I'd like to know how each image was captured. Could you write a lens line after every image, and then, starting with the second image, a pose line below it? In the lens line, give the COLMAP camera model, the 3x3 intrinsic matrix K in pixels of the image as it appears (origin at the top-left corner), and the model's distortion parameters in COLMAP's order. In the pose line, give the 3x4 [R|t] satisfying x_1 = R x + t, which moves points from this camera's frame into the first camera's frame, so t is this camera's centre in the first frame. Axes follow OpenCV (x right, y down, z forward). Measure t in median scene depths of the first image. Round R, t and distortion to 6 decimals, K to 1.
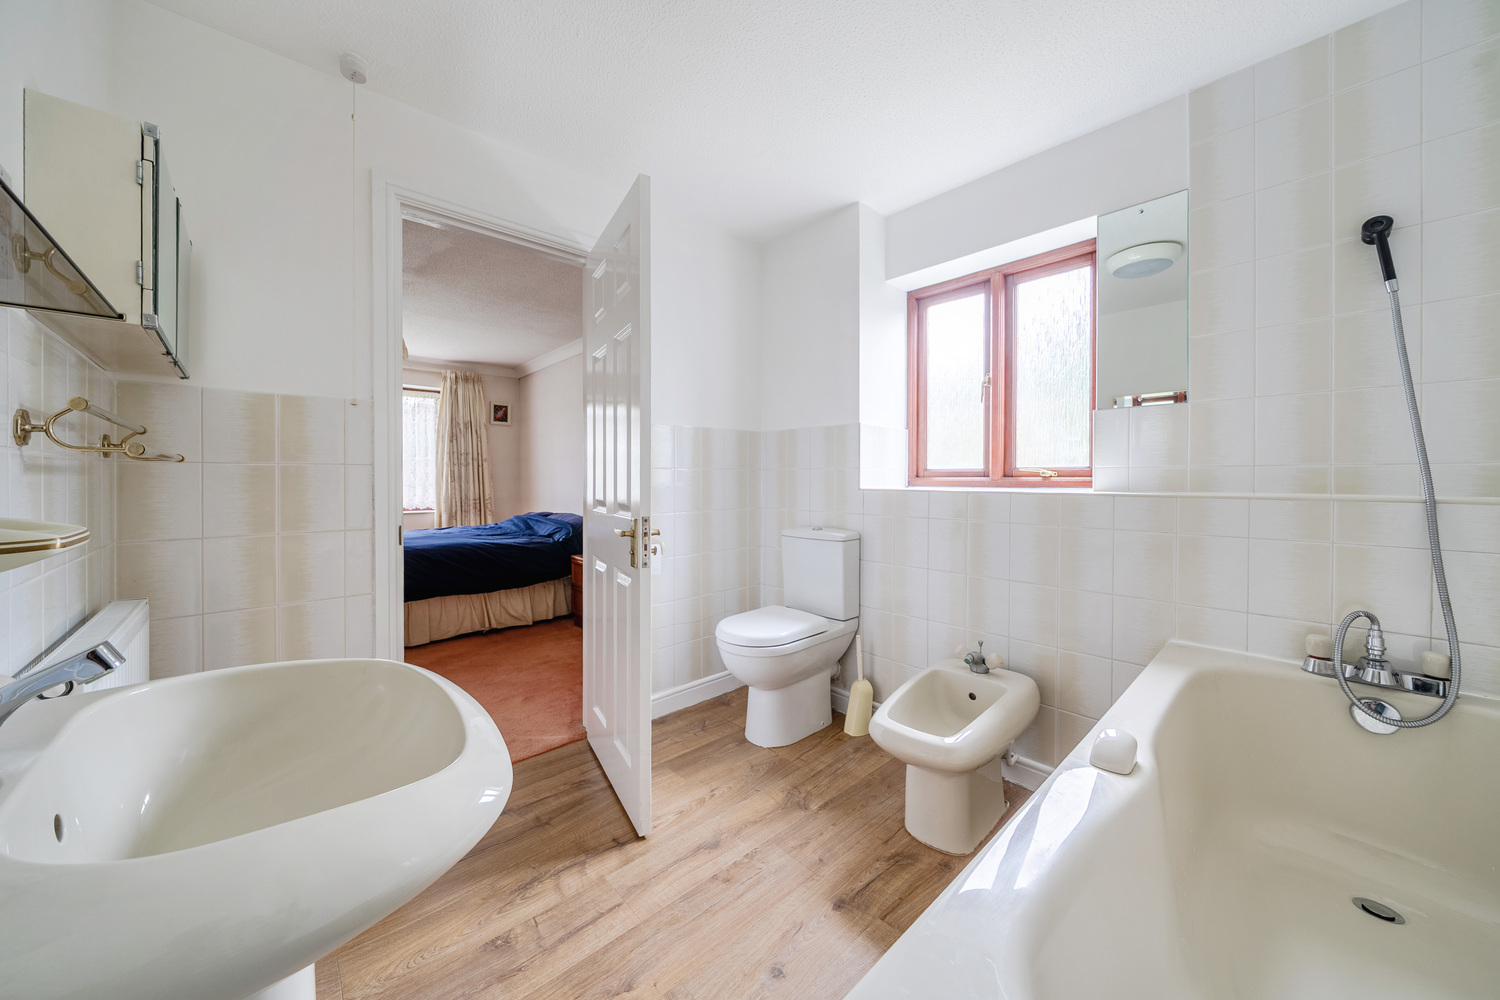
lens RADIAL K [[514.8, 0, 727.0], [0, 514.8, 487.7], [0, 0, 1]] dist [0.001209, 0.000042]
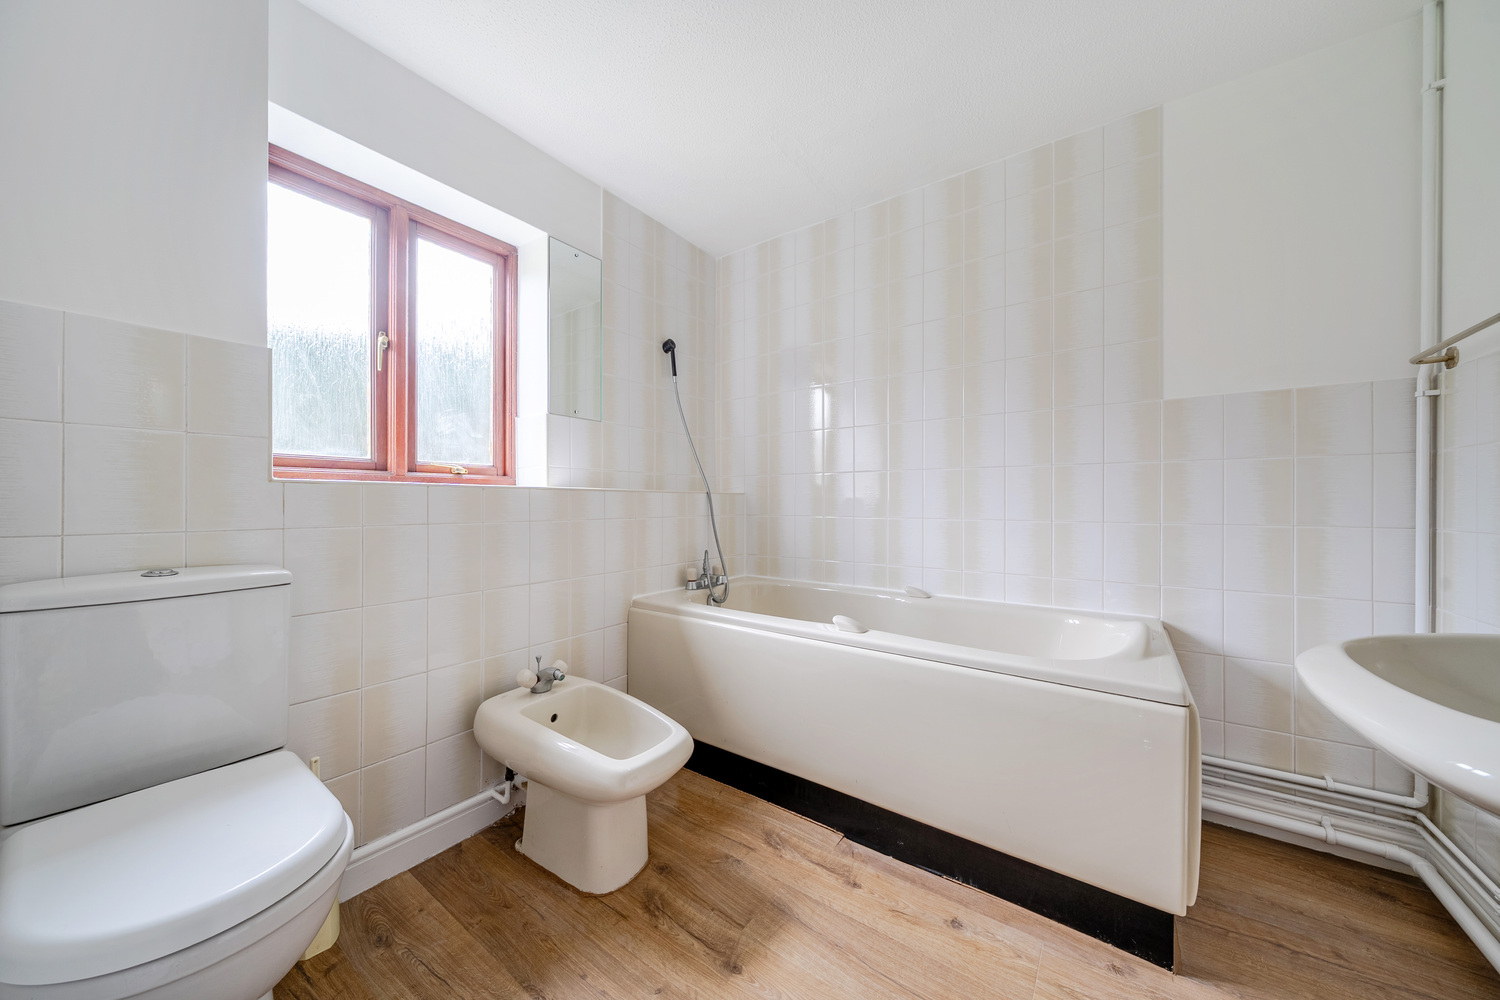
lens RADIAL K [[514.8, 0, 753.2], [0, 514.8, 497.8], [0, 0, 1]] dist [0.001209, 0.000042]
pose [[-0.216613, -0.003830, 0.976250, -0.492355], [0.010412, 0.999926, 0.006234, 0.028295], [-0.976202, 0.011515, -0.216557, 0.919551]]
